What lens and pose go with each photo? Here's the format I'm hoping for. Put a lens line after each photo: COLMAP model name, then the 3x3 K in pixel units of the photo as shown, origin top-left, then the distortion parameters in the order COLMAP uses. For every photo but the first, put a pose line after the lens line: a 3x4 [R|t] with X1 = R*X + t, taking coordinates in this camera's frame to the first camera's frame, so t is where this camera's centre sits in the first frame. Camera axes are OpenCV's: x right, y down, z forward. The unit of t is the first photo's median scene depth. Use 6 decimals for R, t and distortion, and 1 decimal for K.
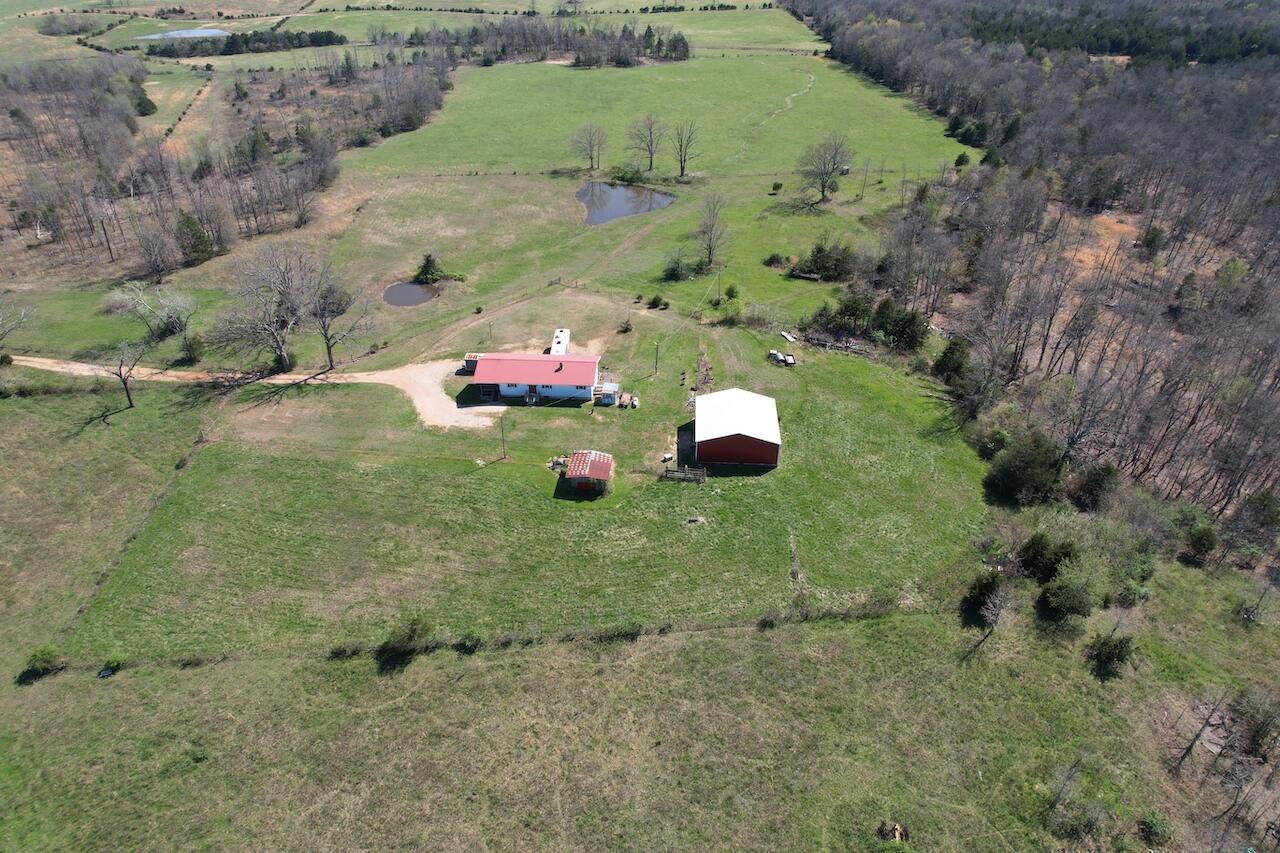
lens RADIAL K [[835.4, 0, 648.9], [0, 835.4, 402.4], [0, 0, 1]] dist [-0.091787, 0.088862]
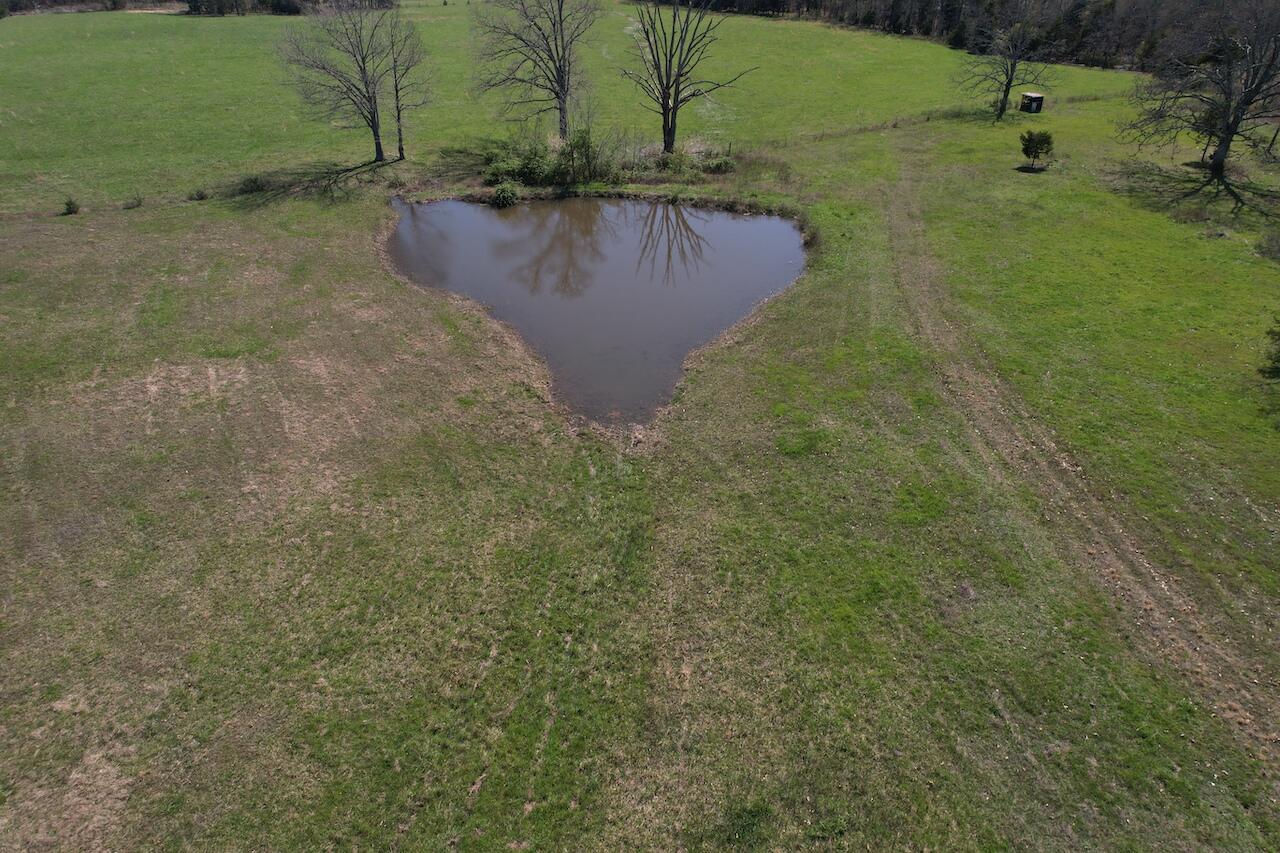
lens RADIAL K [[835.4, 0, 648.9], [0, 835.4, 402.4], [0, 0, 1]] dist [-0.091787, 0.088862]
pose [[0.908667, -0.207347, 0.362396, -0.141713], [0.215634, 0.976310, 0.017924, -0.250799], [-0.357527, 0.061858, 0.931852, 0.954498]]
